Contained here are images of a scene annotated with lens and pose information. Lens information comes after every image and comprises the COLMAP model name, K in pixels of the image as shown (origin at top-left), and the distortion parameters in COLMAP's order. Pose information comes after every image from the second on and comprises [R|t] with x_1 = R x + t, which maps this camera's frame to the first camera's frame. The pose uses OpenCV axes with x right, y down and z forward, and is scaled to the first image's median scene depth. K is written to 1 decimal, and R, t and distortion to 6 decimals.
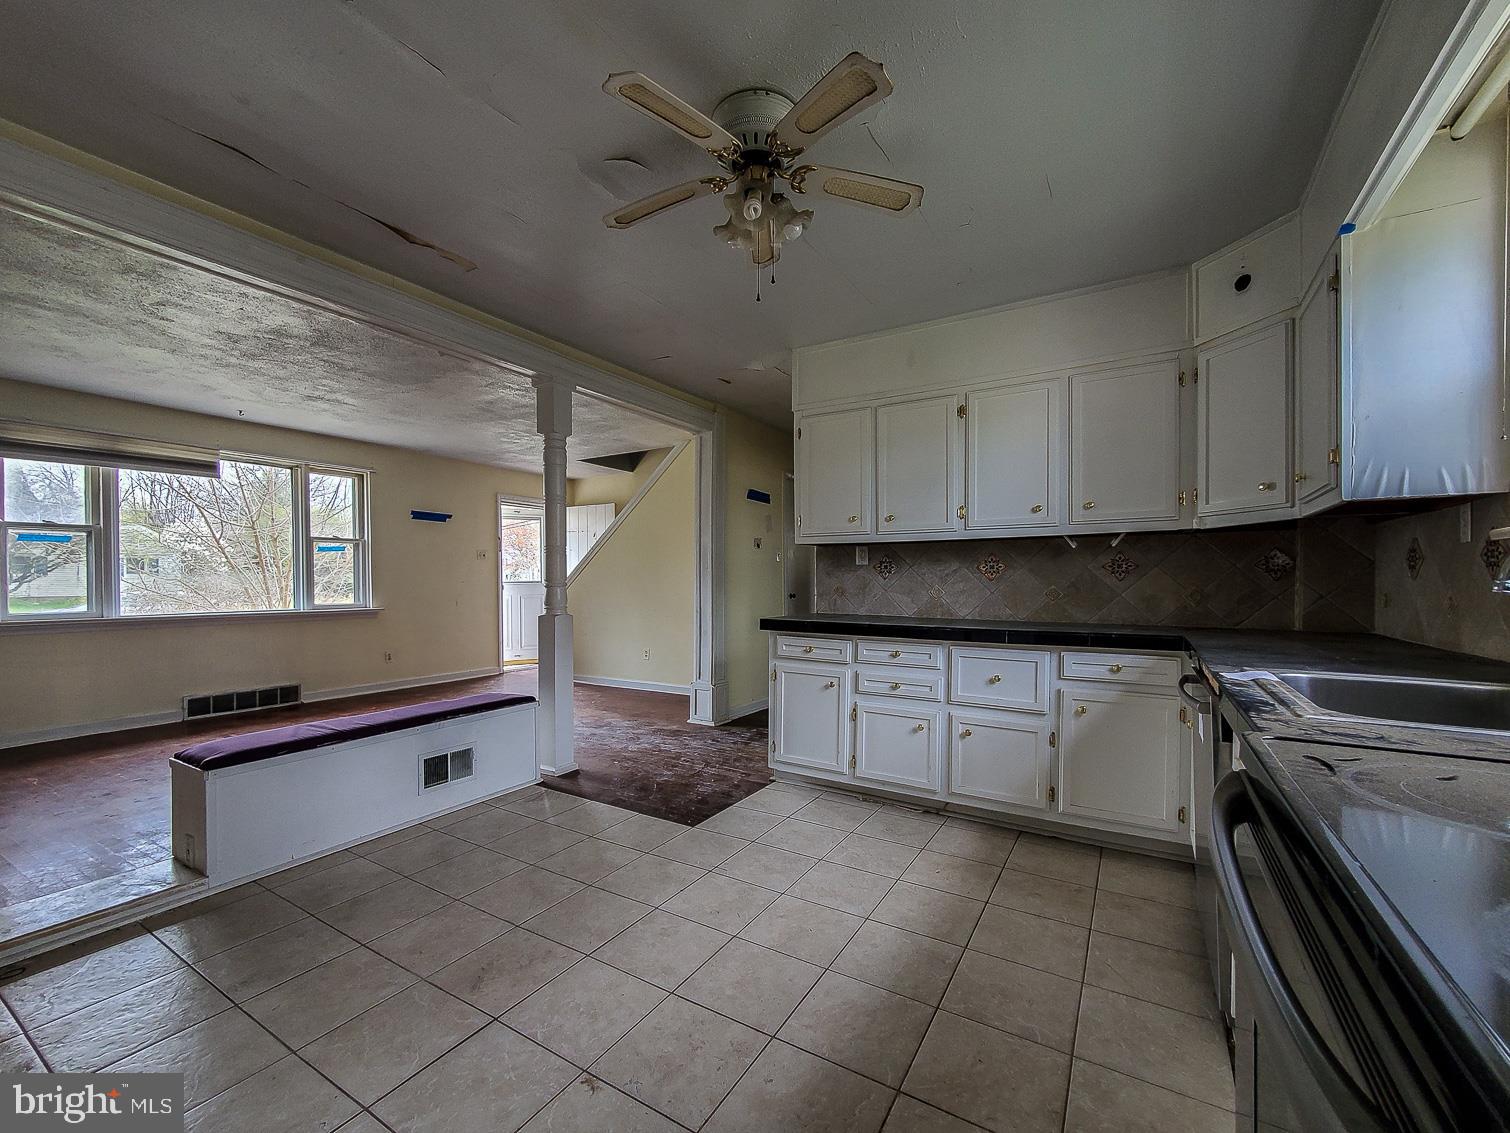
lens RADIAL K [[638.7, 0, 759.6], [0, 638.7, 583.0], [0, 0, 1]] dist [0.011832, 0.000147]
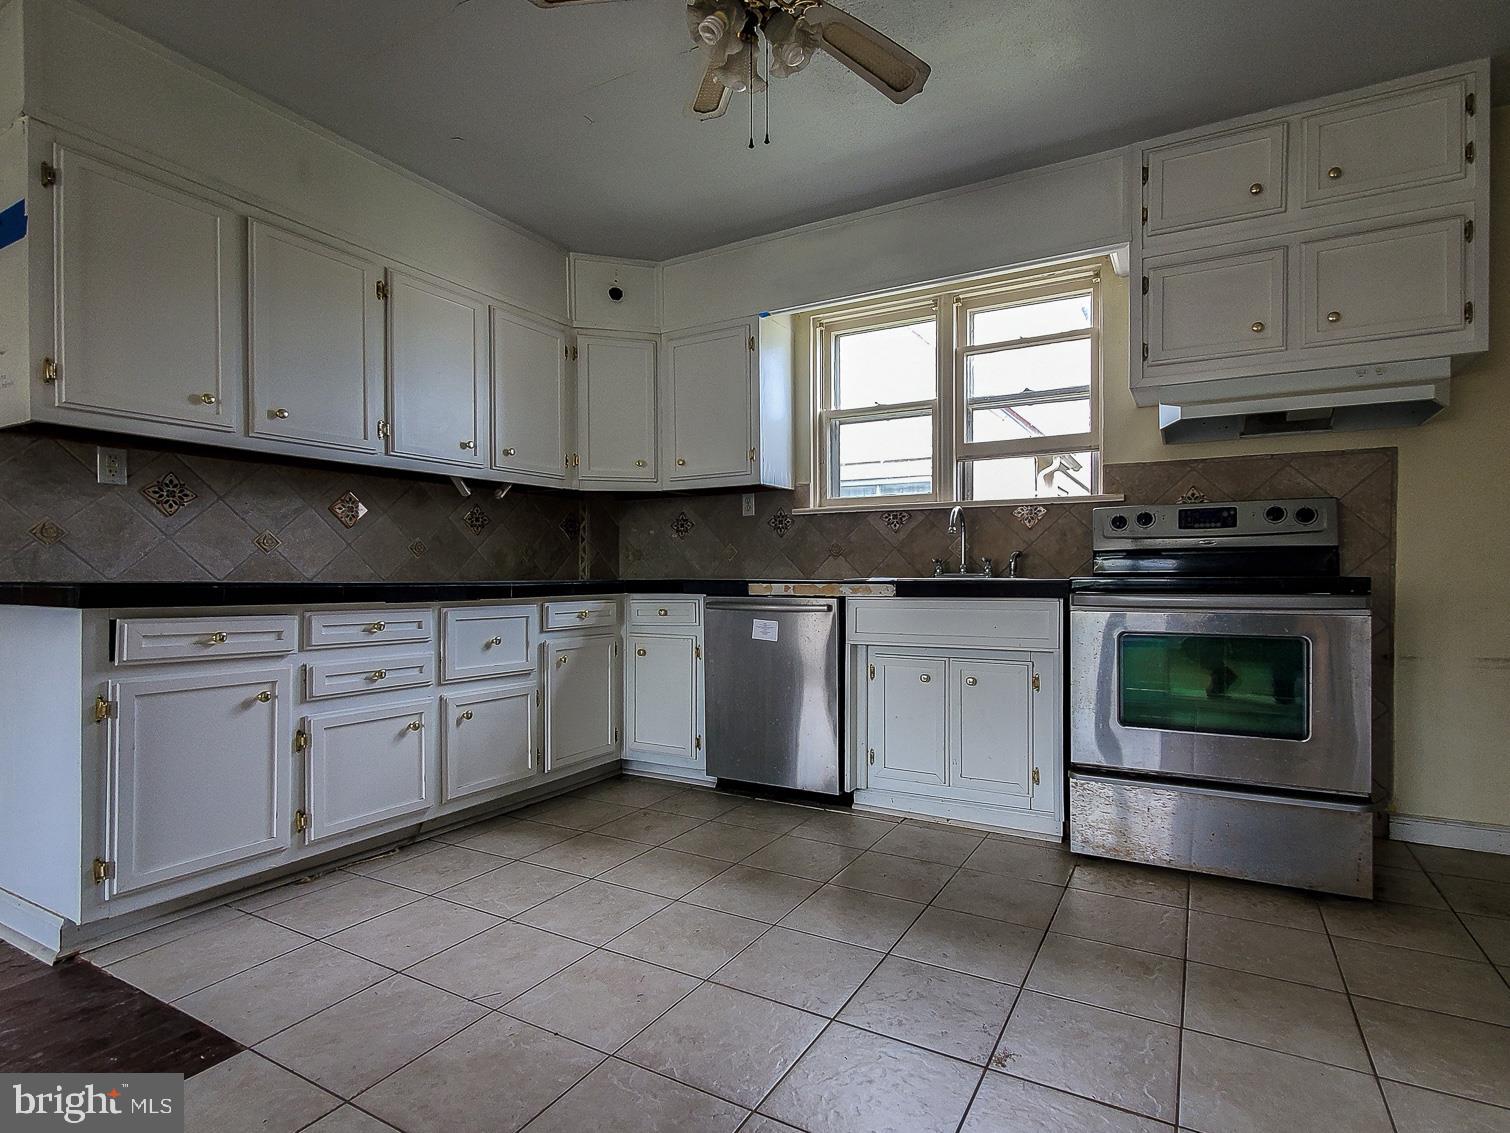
lens RADIAL K [[819.0, 0, 717.2], [0, 819.0, 580.4], [0, 0, 1]] dist [0.007856, -0.005007]
pose [[-0.026752, 0.001202, 0.999641, -0.667842], [0.005656, 0.999983, -0.001051, 0.068170], [-0.999626, 0.005626, -0.026758, 0.693383]]
